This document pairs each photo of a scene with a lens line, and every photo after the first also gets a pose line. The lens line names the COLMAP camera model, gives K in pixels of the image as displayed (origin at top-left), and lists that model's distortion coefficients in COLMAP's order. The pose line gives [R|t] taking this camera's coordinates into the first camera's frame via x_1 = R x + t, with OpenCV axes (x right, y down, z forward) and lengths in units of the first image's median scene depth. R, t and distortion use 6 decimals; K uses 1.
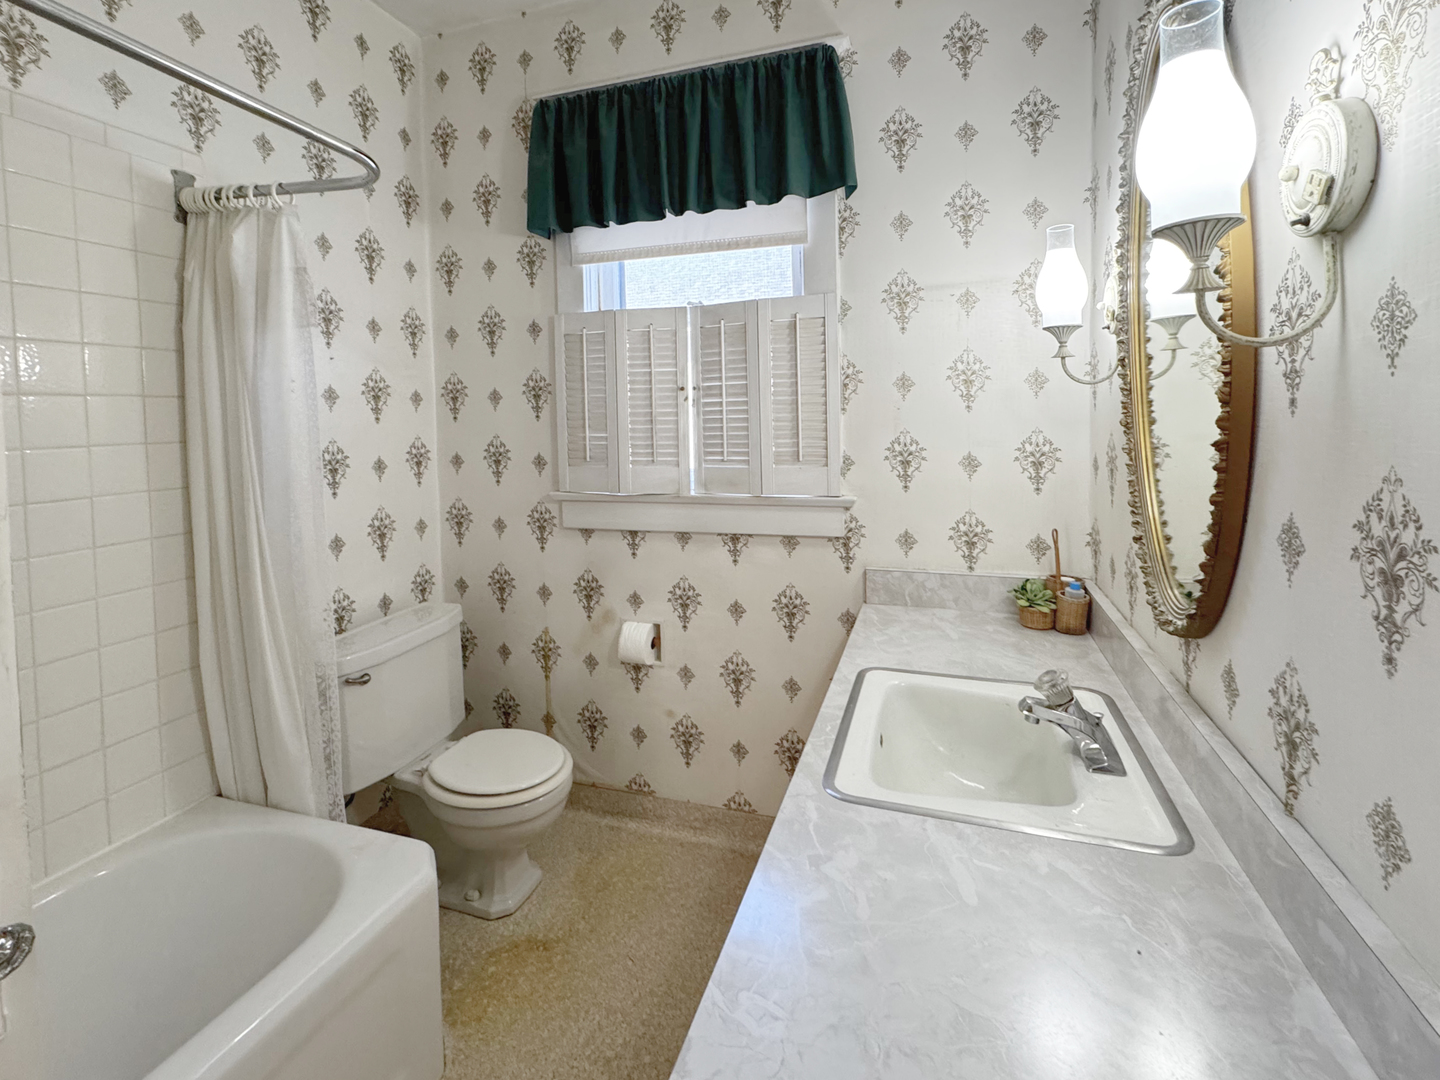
lens RADIAL K [[669.1, 0, 722.8], [0, 669.1, 447.6], [0, 0, 1]] dist [-0.000442, 0.000226]
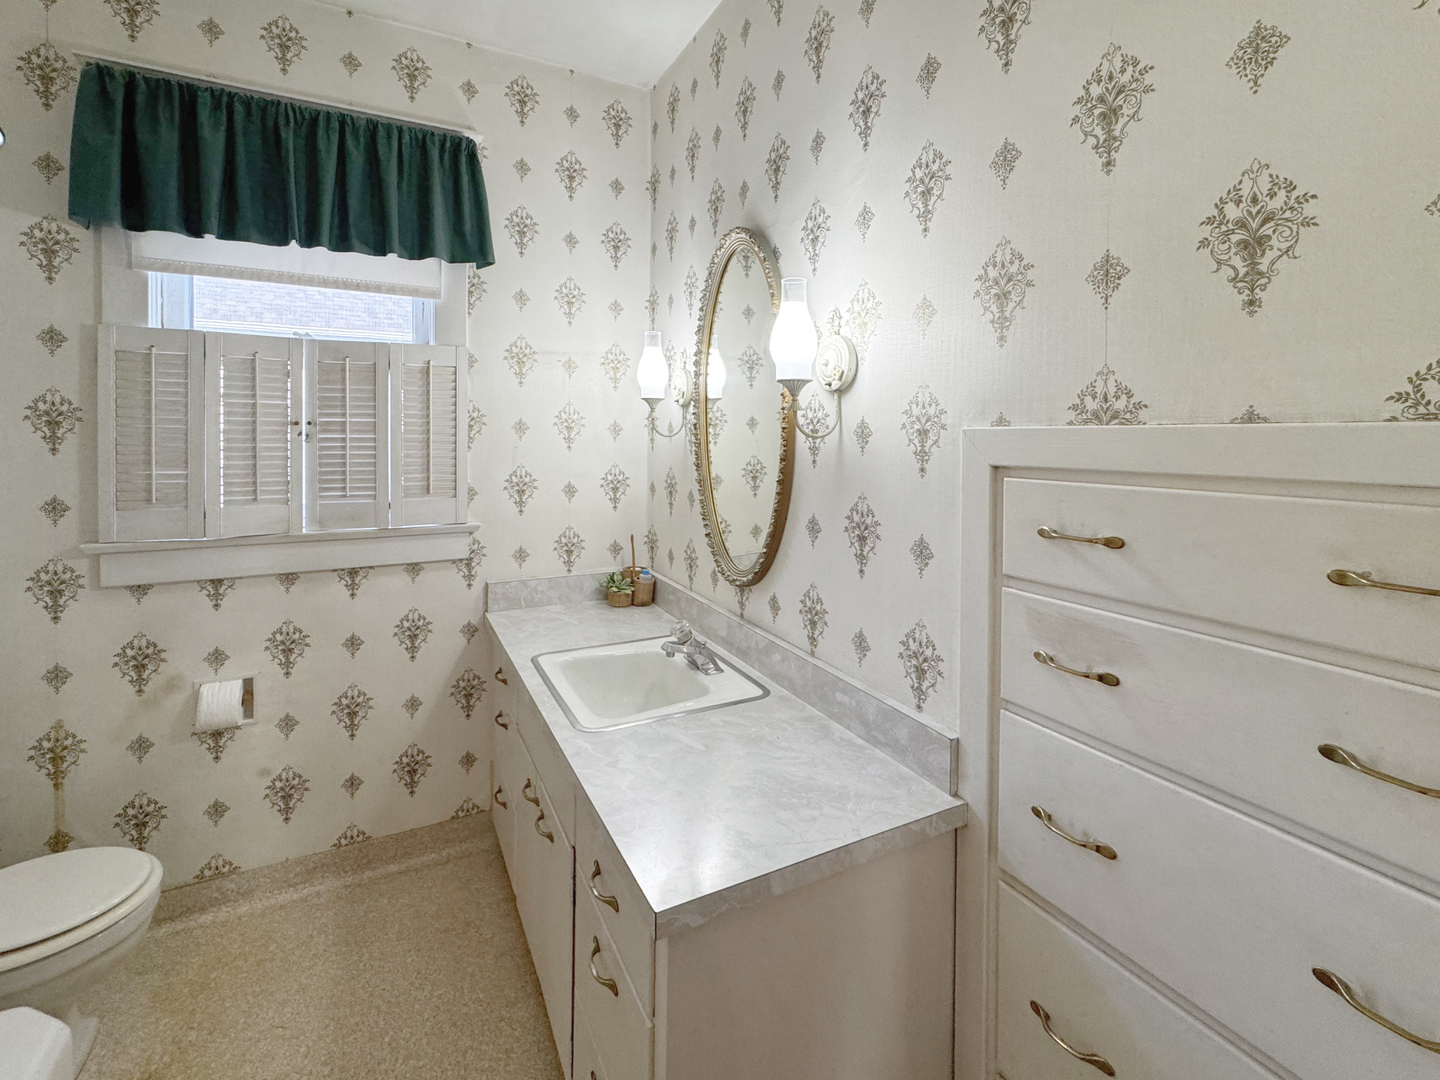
lens RADIAL K [[642.0, 0, 717.0], [0, 642.0, 459.7], [0, 0, 1]] dist [-0.000922, 0.000187]
pose [[0.702281, -0.003962, 0.711889, -0.304655], [0.011514, 0.999917, -0.005794, -0.024303], [-0.711807, 0.012266, 0.702268, -0.080766]]
